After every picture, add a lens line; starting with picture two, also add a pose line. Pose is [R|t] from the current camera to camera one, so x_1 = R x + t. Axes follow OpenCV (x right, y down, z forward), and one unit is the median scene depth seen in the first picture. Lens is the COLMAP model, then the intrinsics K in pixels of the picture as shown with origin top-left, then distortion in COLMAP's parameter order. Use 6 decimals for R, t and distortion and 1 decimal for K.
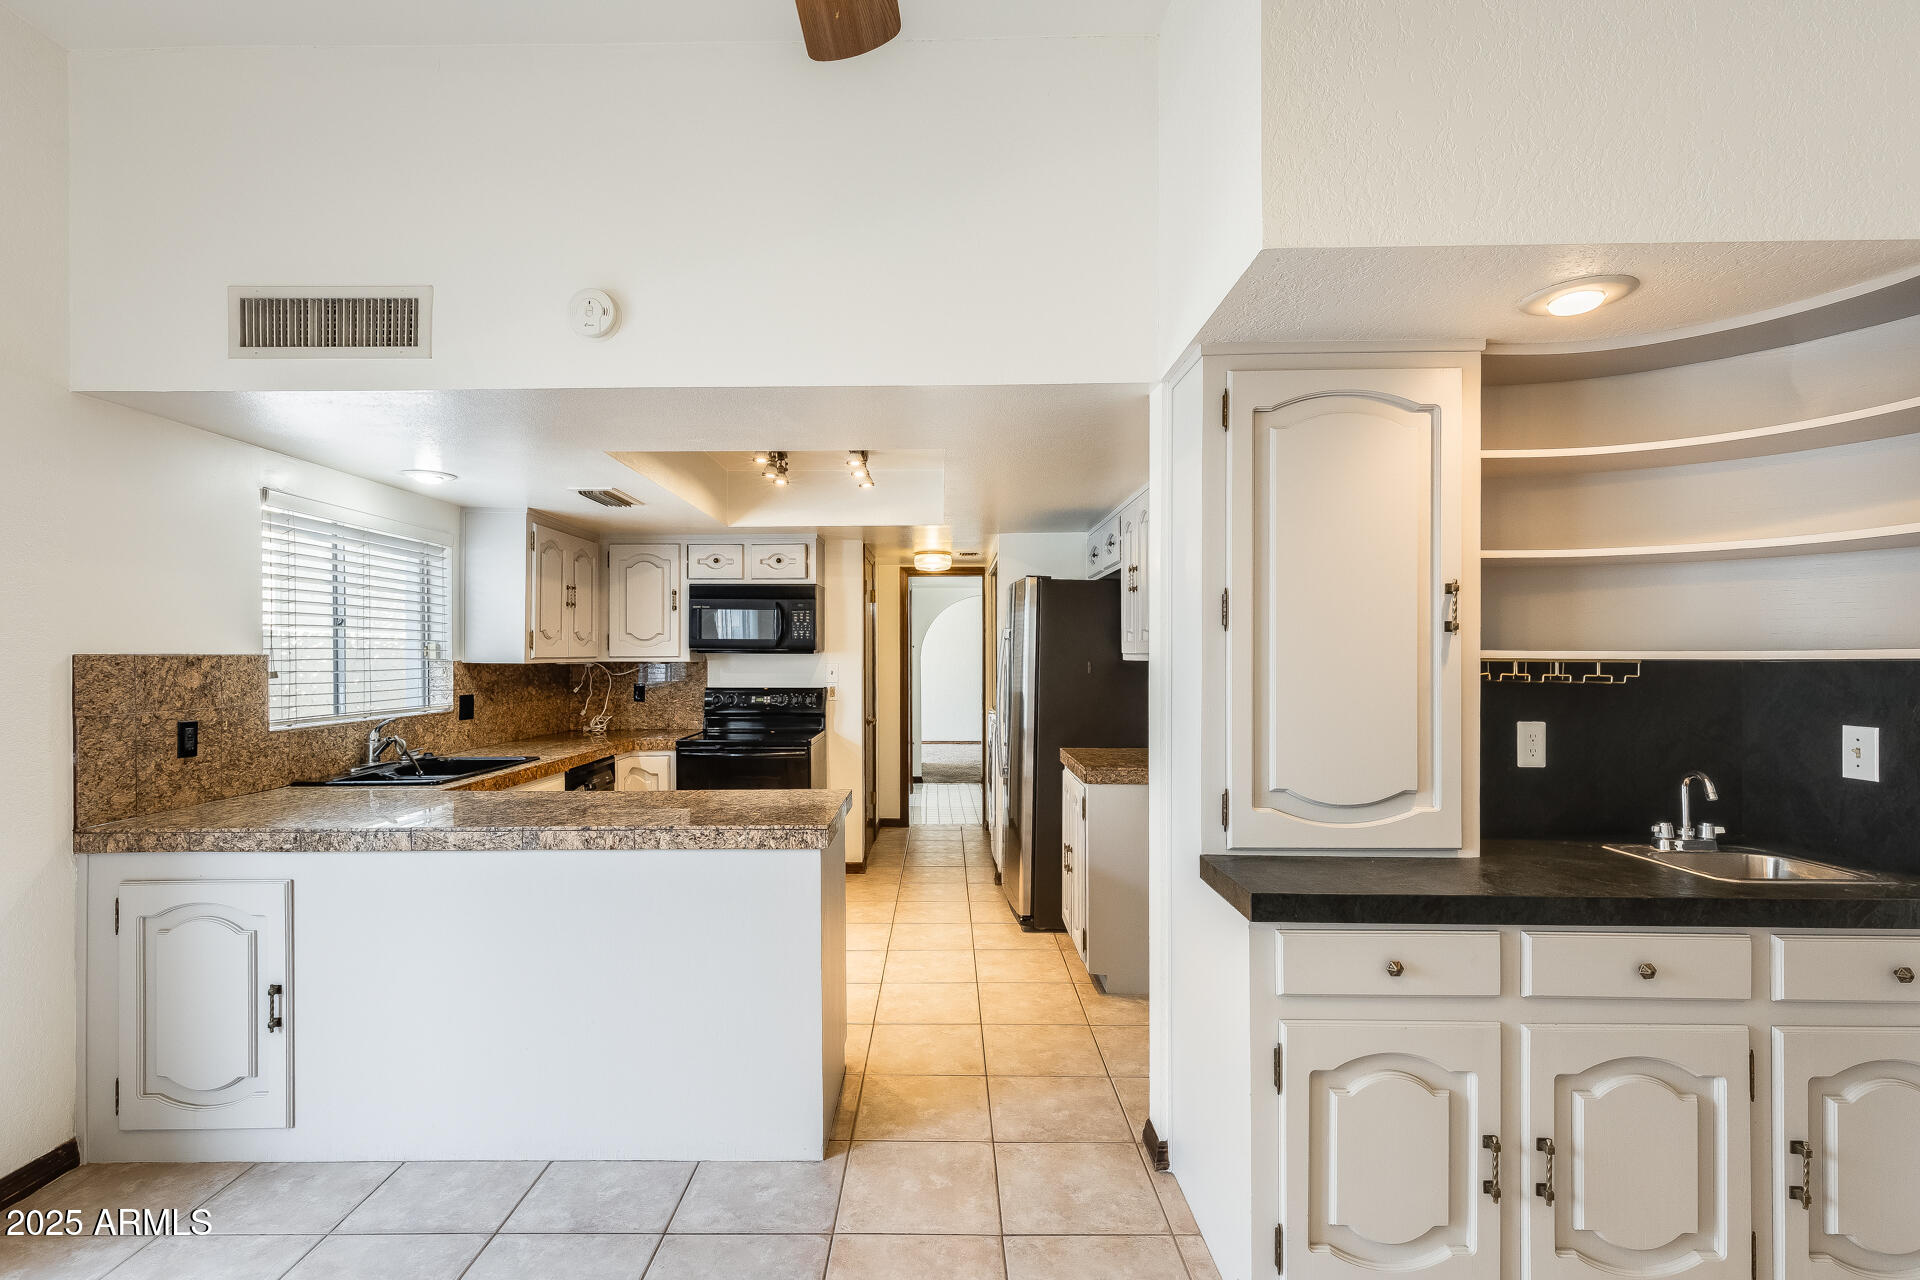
lens RADIAL K [[884.5, 0, 927.2], [0, 884.5, 656.2], [0, 0, 1]] dist [0.008282, -0.000973]
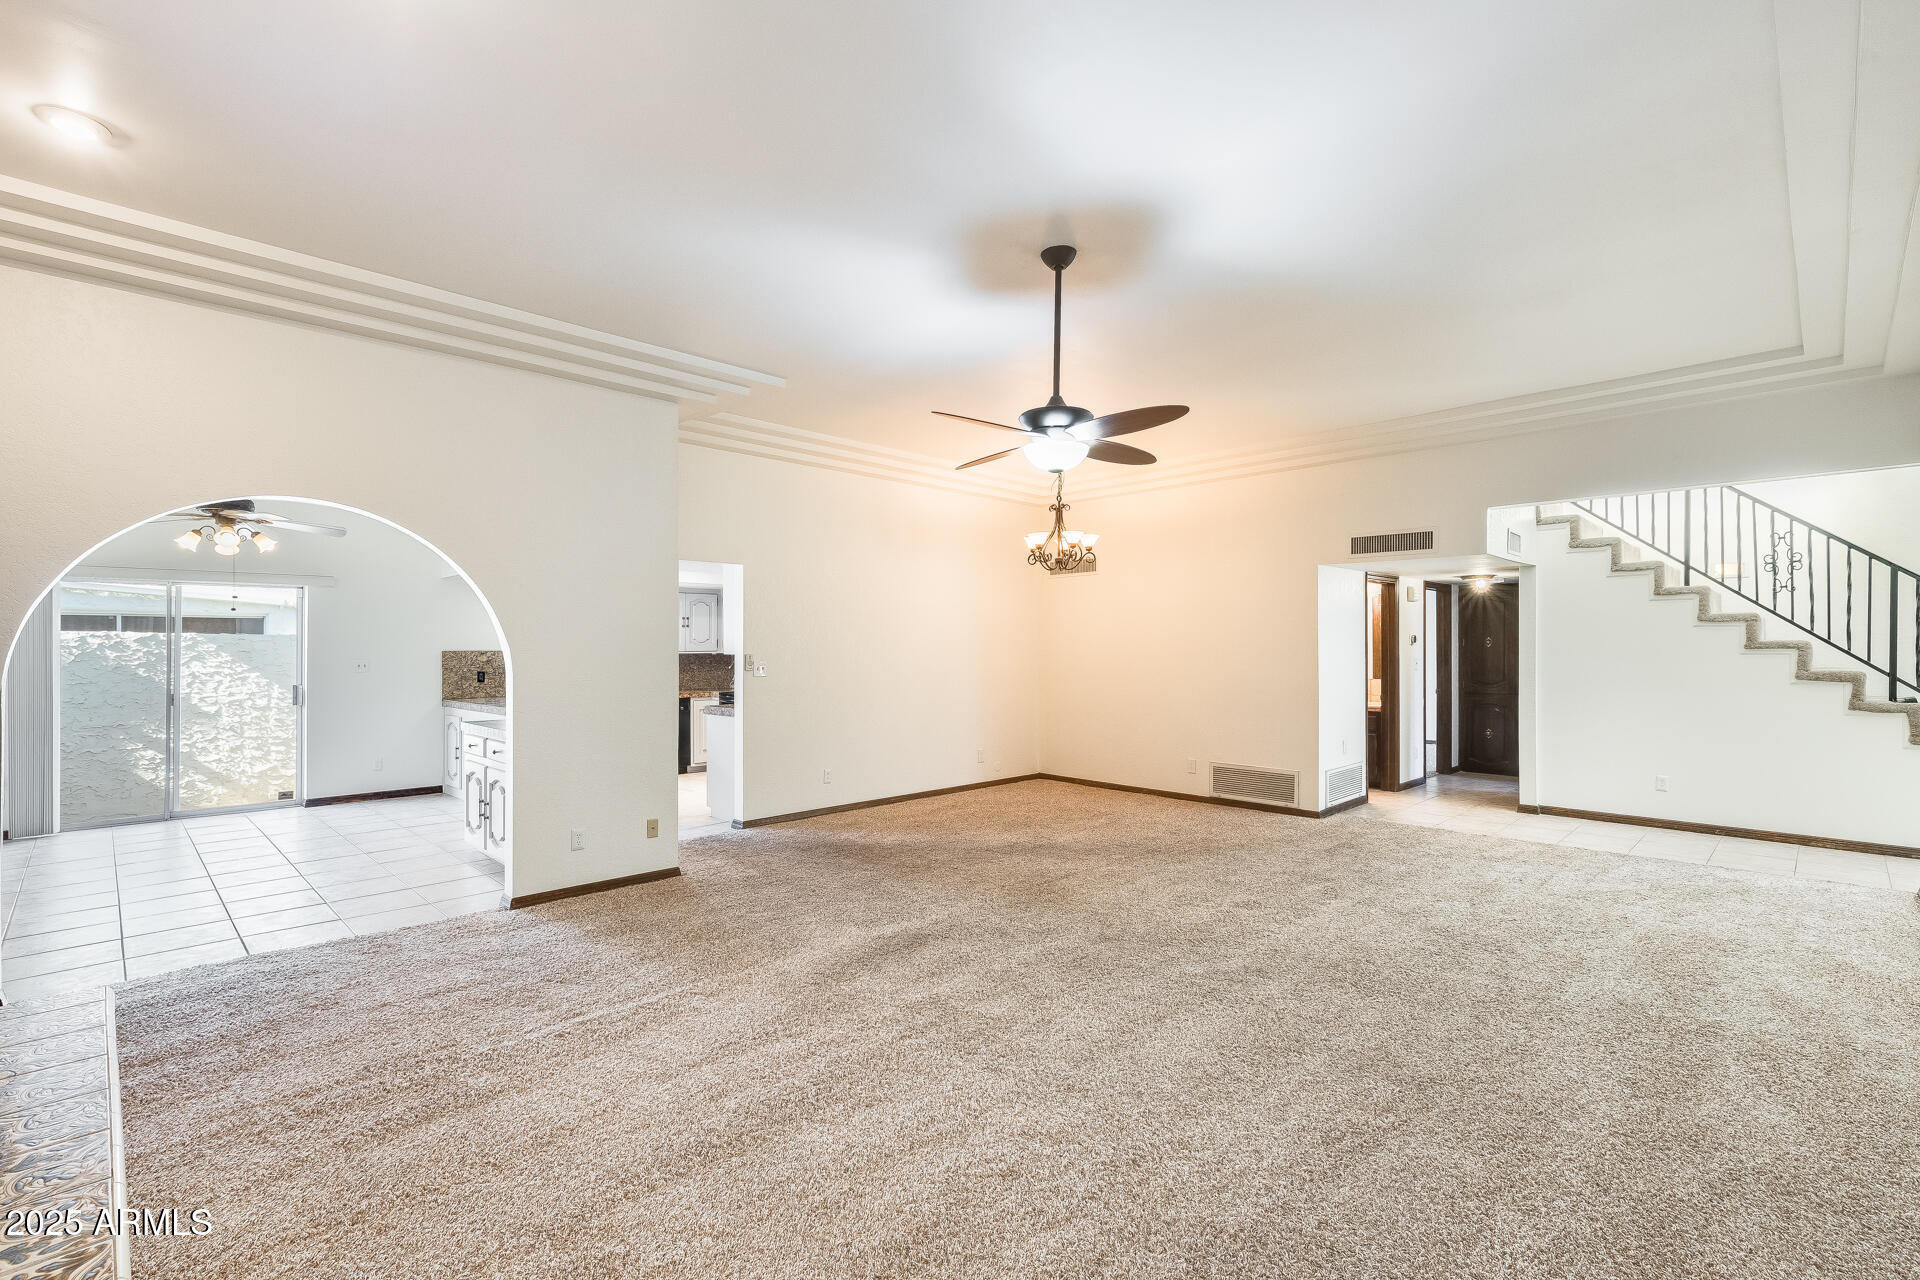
lens RADIAL K [[858.2, 0, 956.5], [0, 858.2, 647.7], [0, 0, 1]] dist [0.002070, 0.001416]
pose [[0.716136, 0.002158, -0.697957, 2.592184], [0.000157, 0.999995, 0.003254, -0.022709], [0.697961, -0.002440, 0.716132, -0.030913]]
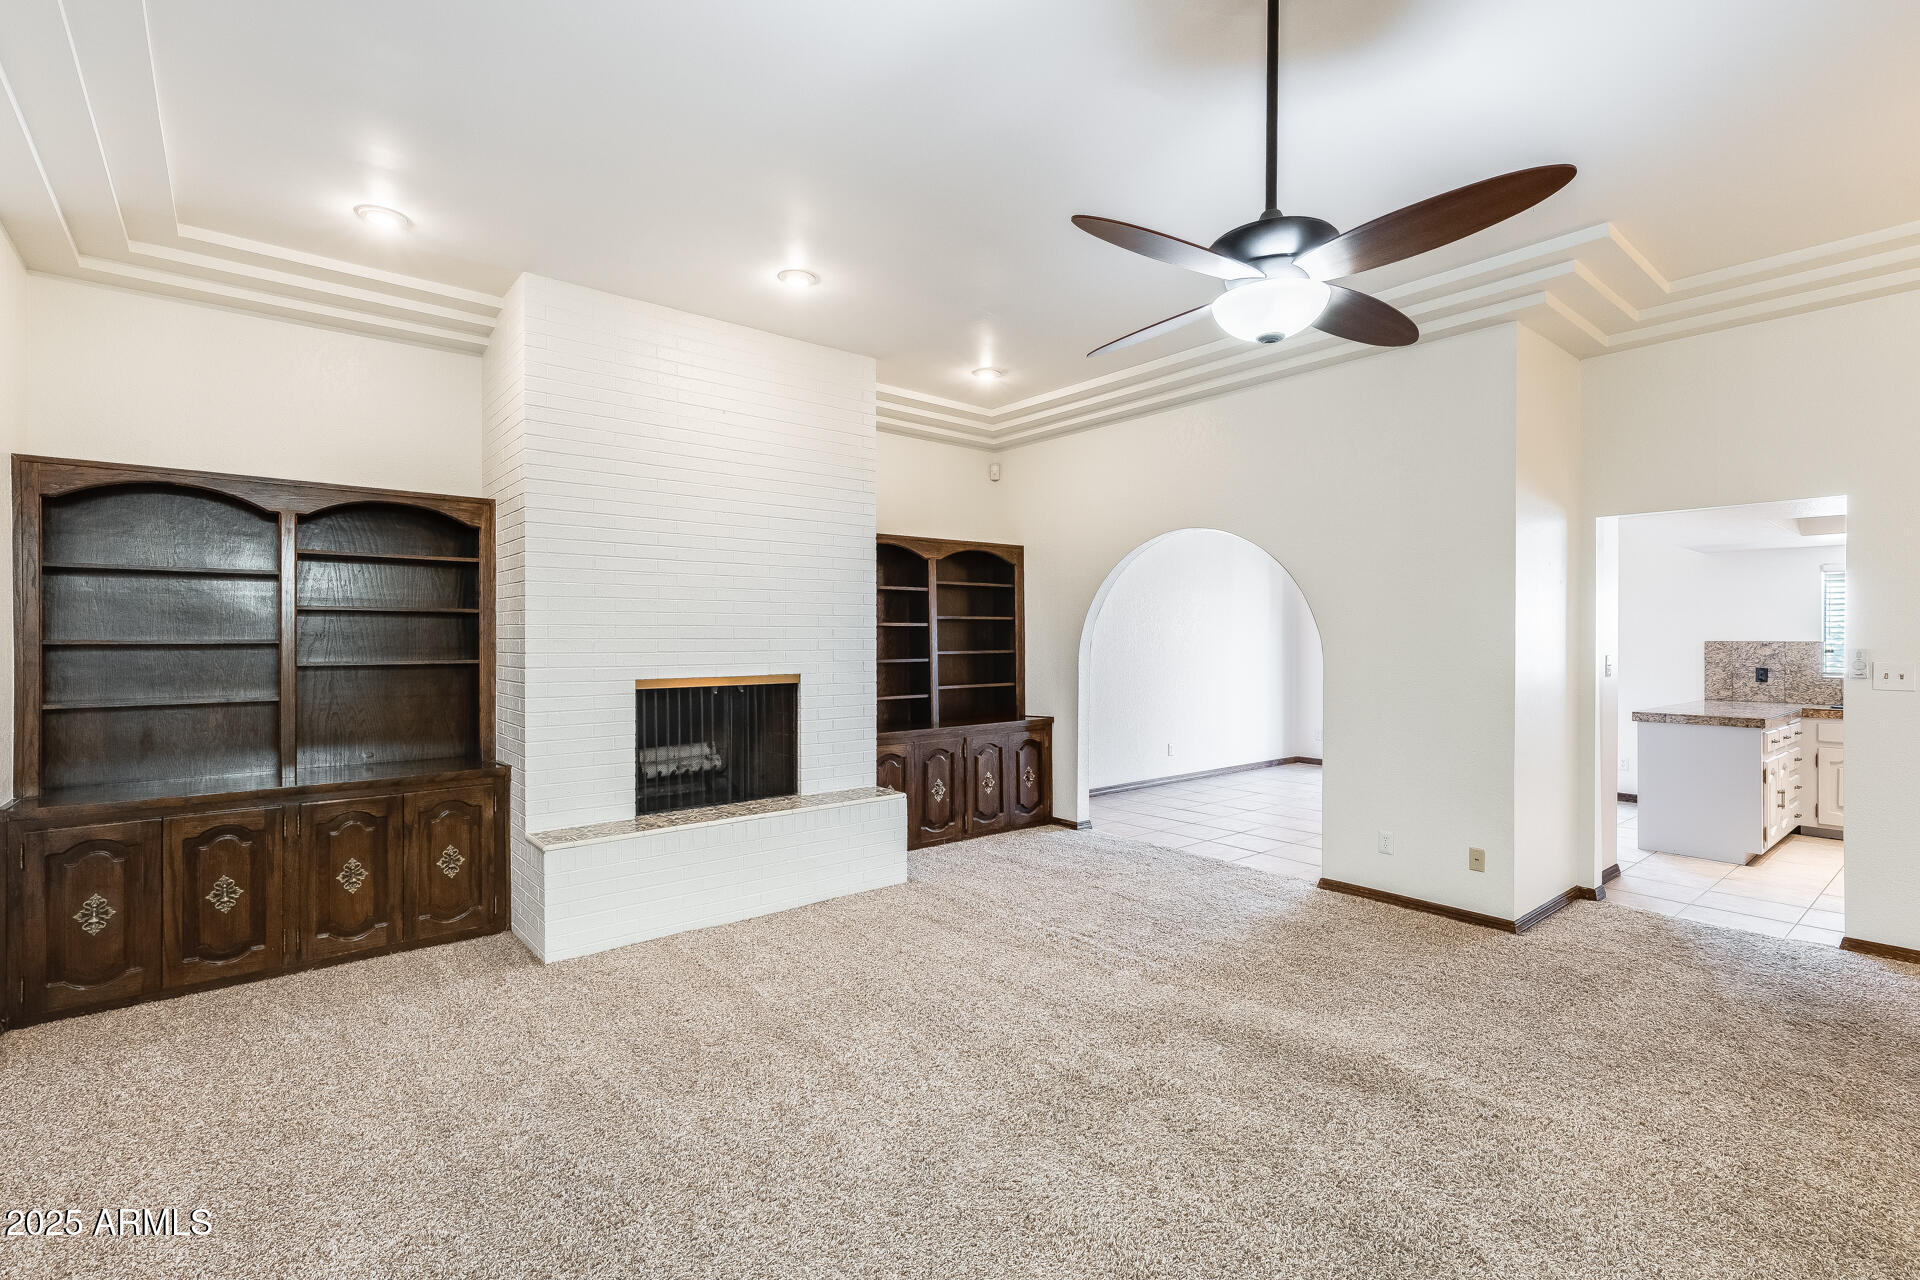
lens RADIAL K [[864.1, 0, 952.4], [0, 864.1, 643.8], [0, 0, 1]] dist [0.008225, -0.000442]
pose [[-0.765128, 0.007236, -0.643838, 2.511342], [0.002116, 0.999960, 0.008725, -0.021015], [0.643875, 0.005313, -0.765112, 1.410380]]
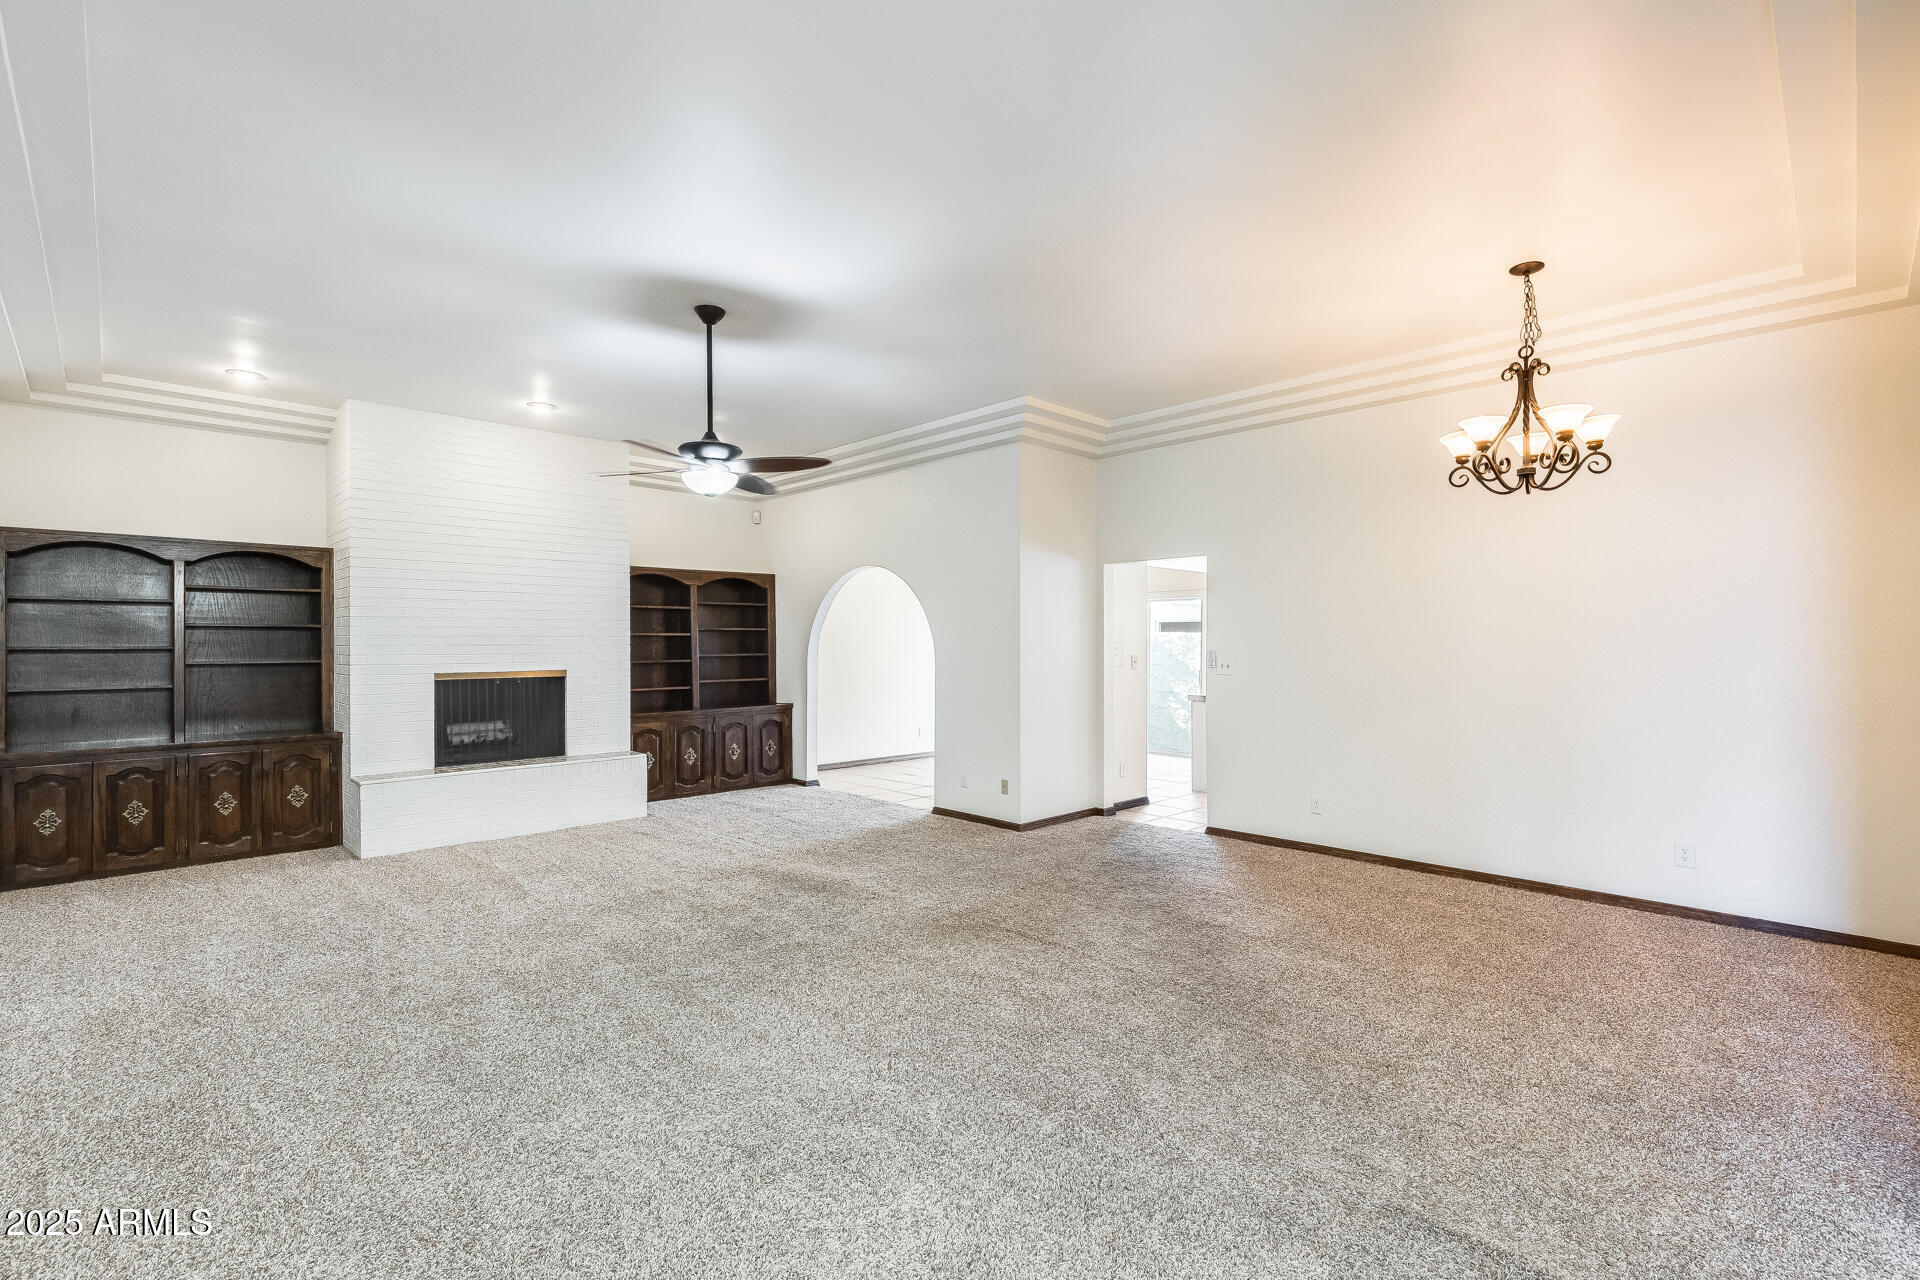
lens RADIAL K [[858.2, 0, 956.5], [0, 858.2, 647.7], [0, 0, 1]] dist [0.002070, 0.001416]
pose [[-0.706022, 0.007010, -0.708155, 2.573005], [0.004067, 0.999975, 0.005845, -0.018820], [0.708178, 0.001247, -0.706033, 2.397435]]
